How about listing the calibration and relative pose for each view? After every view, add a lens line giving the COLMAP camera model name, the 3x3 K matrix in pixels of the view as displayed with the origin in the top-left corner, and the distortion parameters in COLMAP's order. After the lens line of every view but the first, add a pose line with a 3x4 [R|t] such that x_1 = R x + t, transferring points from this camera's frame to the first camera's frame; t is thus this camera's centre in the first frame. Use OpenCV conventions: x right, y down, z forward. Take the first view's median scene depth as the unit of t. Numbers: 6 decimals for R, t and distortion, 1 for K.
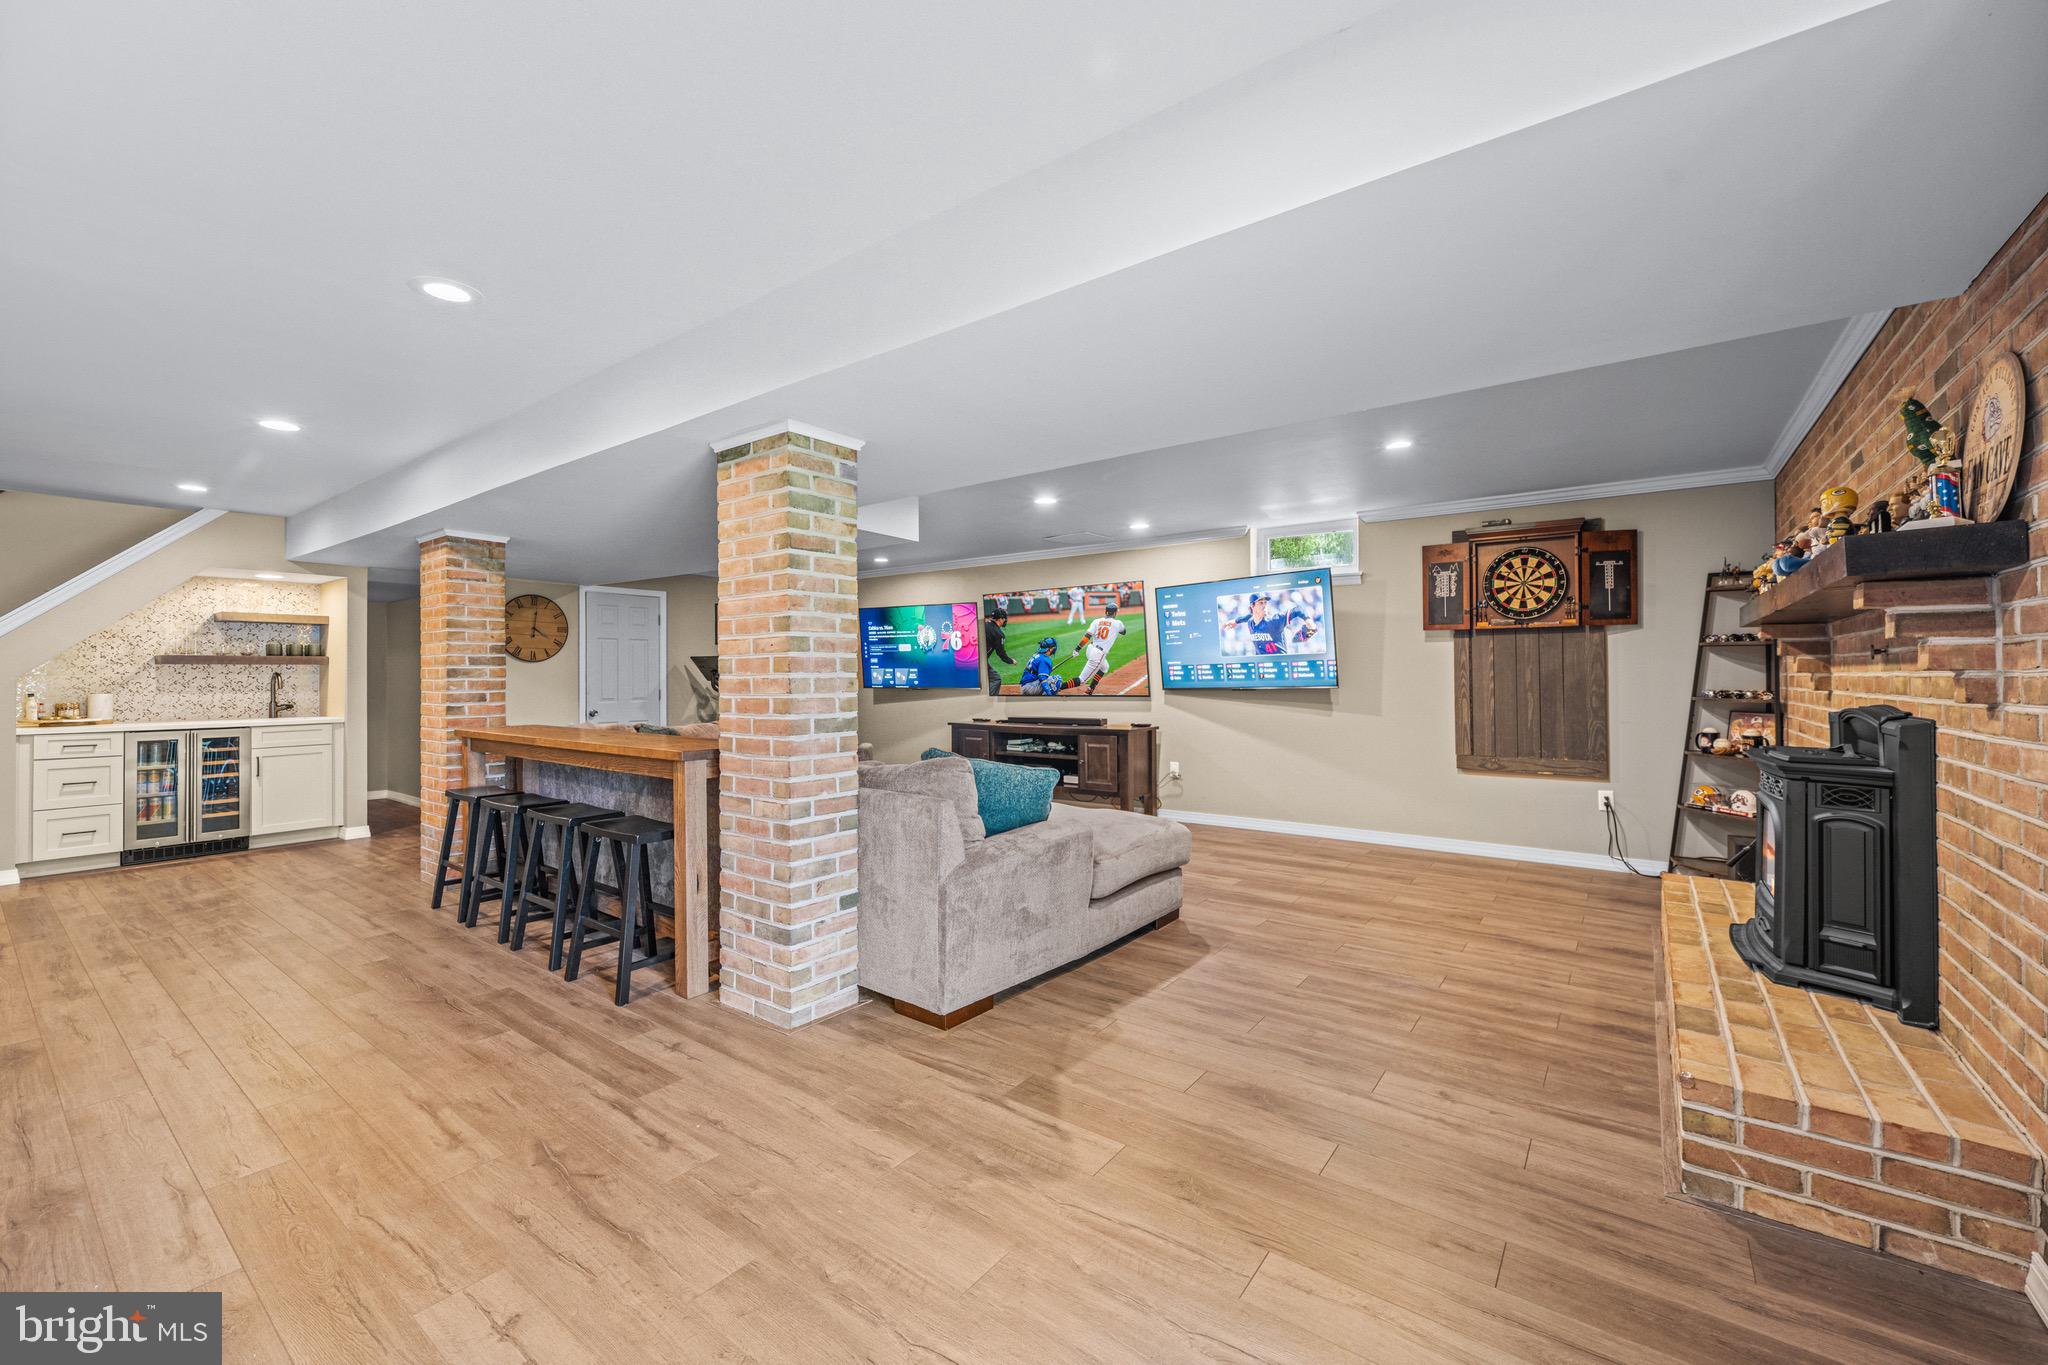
lens RADIAL K [[820.5, 0, 1018.7], [0, 820.5, 670.6], [0, 0, 1]] dist [0.000384, 0.000121]
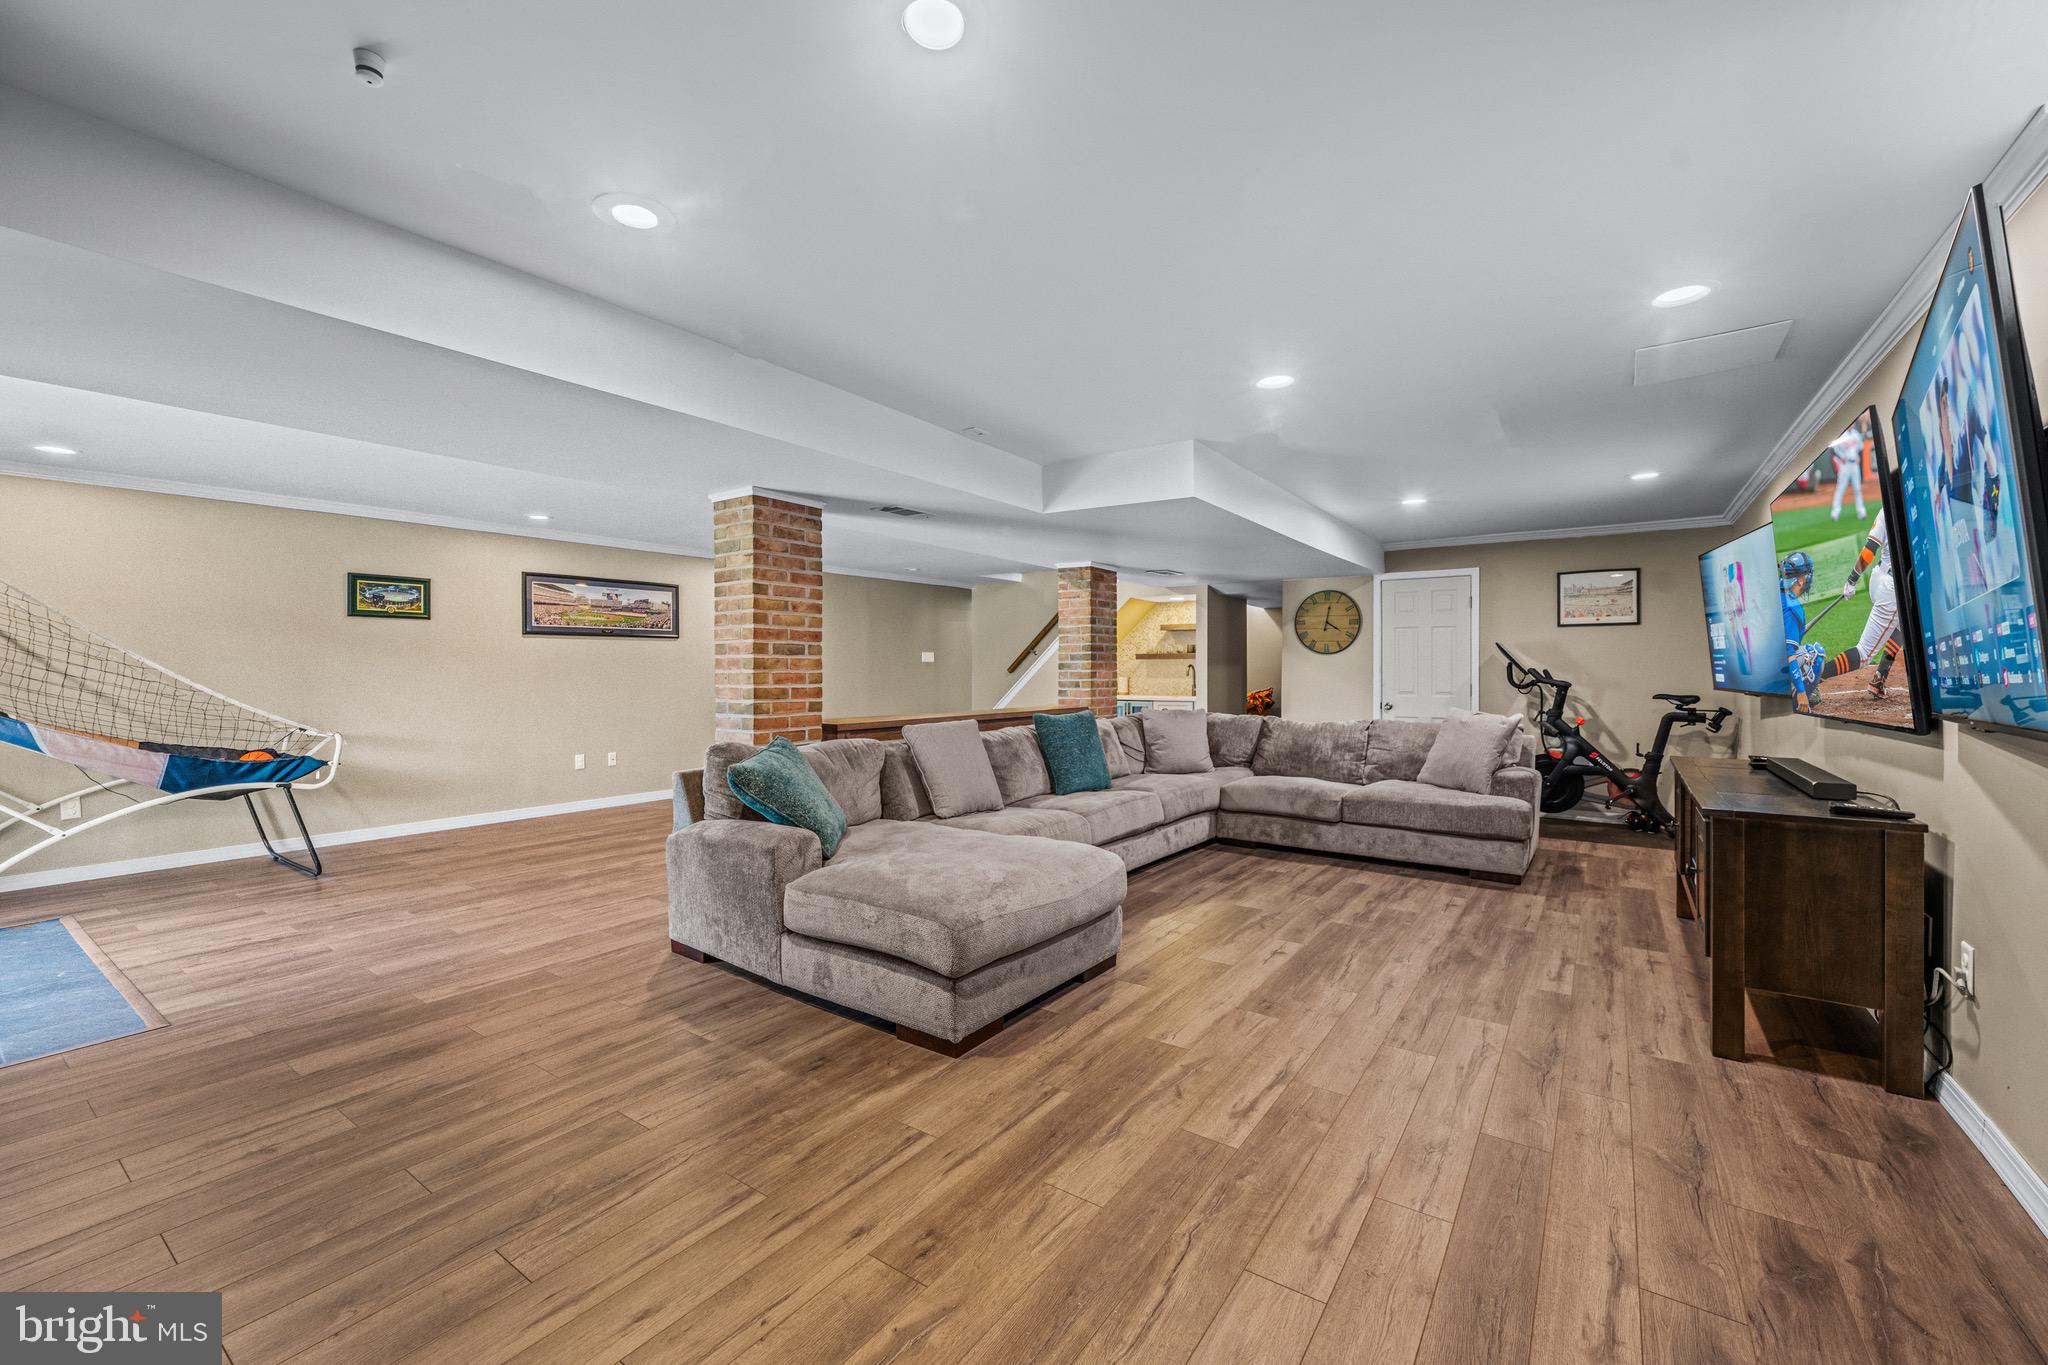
lens RADIAL K [[820.5, 0, 1021.1], [0, 820.5, 676.2], [0, 0, 1]] dist [0.000384, 0.000121]
pose [[0.038562, 0.014926, -0.999145, 0.555204], [0.008031, 0.999852, 0.015247, -0.001563], [0.999224, -0.008612, 0.038436, 0.693162]]
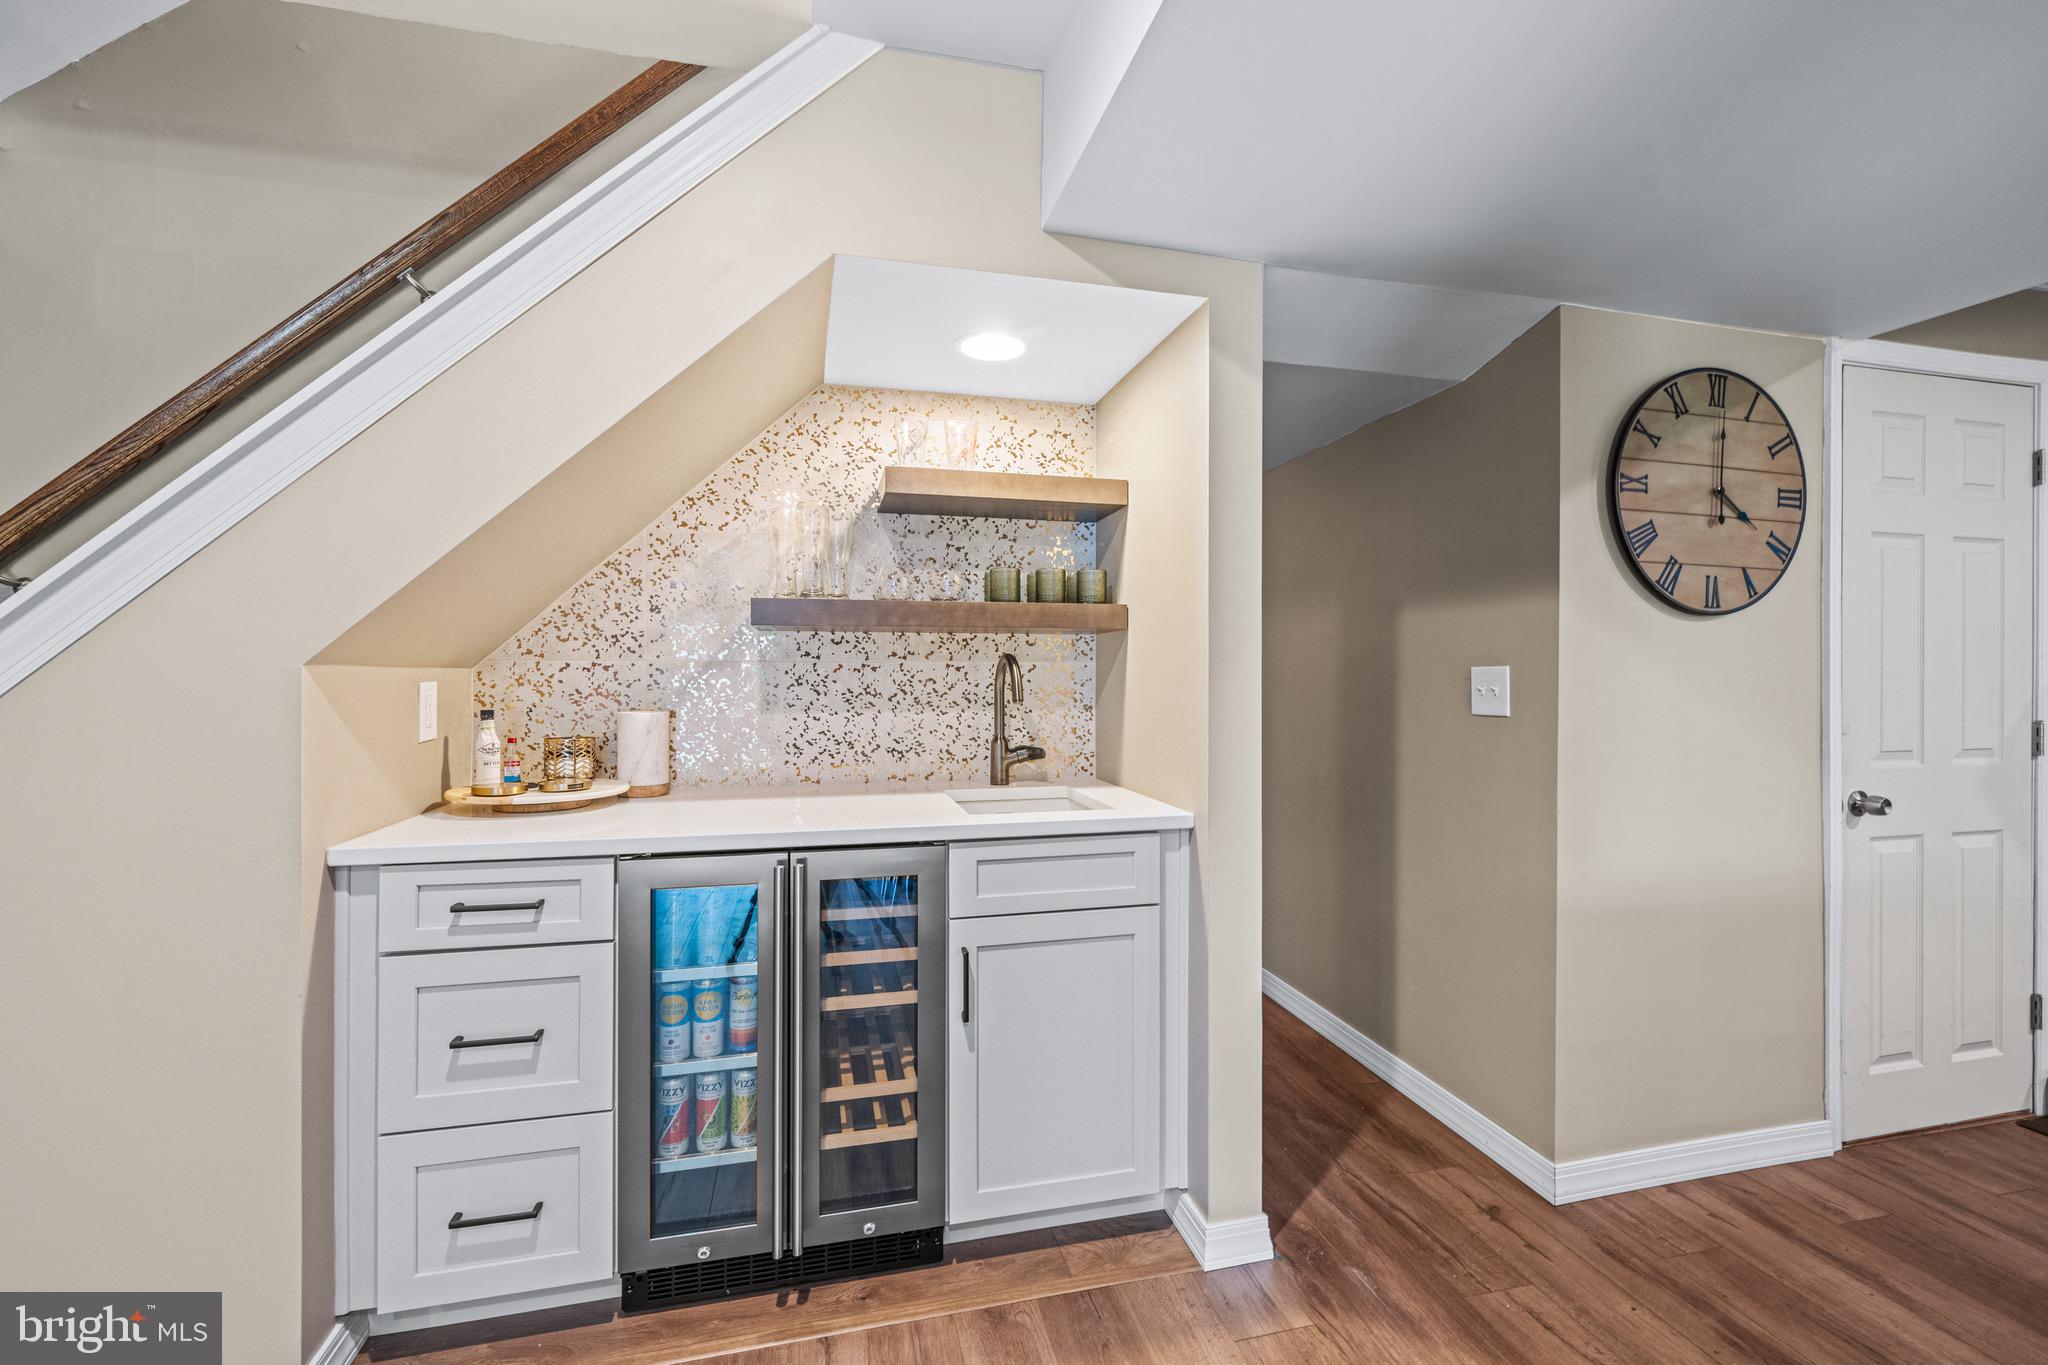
lens RADIAL K [[883.0, 0, 1020.3], [0, 883.0, 678.8], [0, 0, 1]] dist [0.002375, 0.000117]
pose [[0.774670, 0.010361, -0.632281, -0.717067], [-0.002512, 0.999908, 0.013307, 0.008419], [0.632361, -0.008720, 0.774625, 0.772265]]
